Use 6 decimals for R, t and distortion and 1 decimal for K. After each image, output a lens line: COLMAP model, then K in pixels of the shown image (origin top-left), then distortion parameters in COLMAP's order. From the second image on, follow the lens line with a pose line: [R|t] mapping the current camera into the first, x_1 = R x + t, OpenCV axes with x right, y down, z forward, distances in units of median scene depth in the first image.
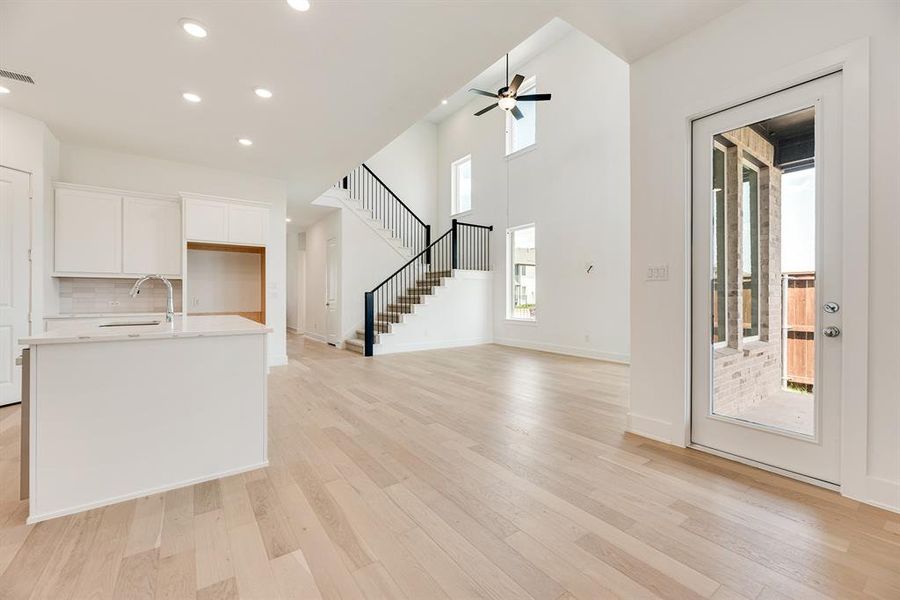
lens RADIAL K [[368.2, 0, 459.1], [0, 368.2, 295.0], [0, 0, 1]] dist [-0.000260, -0.000160]
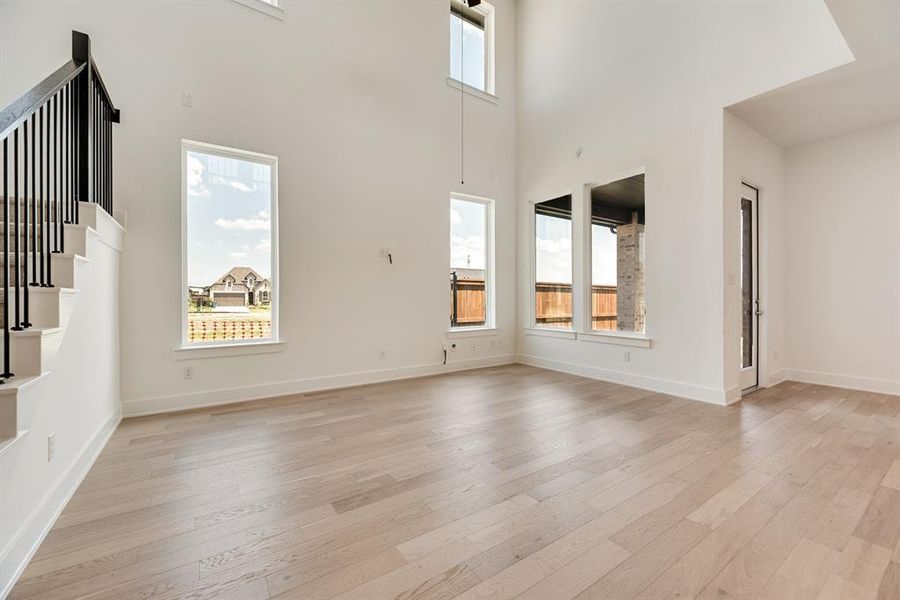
lens RADIAL K [[368.2, 0, 453.3], [0, 368.2, 297.2], [0, 0, 1]] dist [-0.000260, -0.000160]
pose [[0.034594, -0.001266, 0.999401, -0.284882], [0.003200, 0.999994, 0.001156, 0.005040], [-0.999396, 0.003158, 0.034598, 0.673229]]
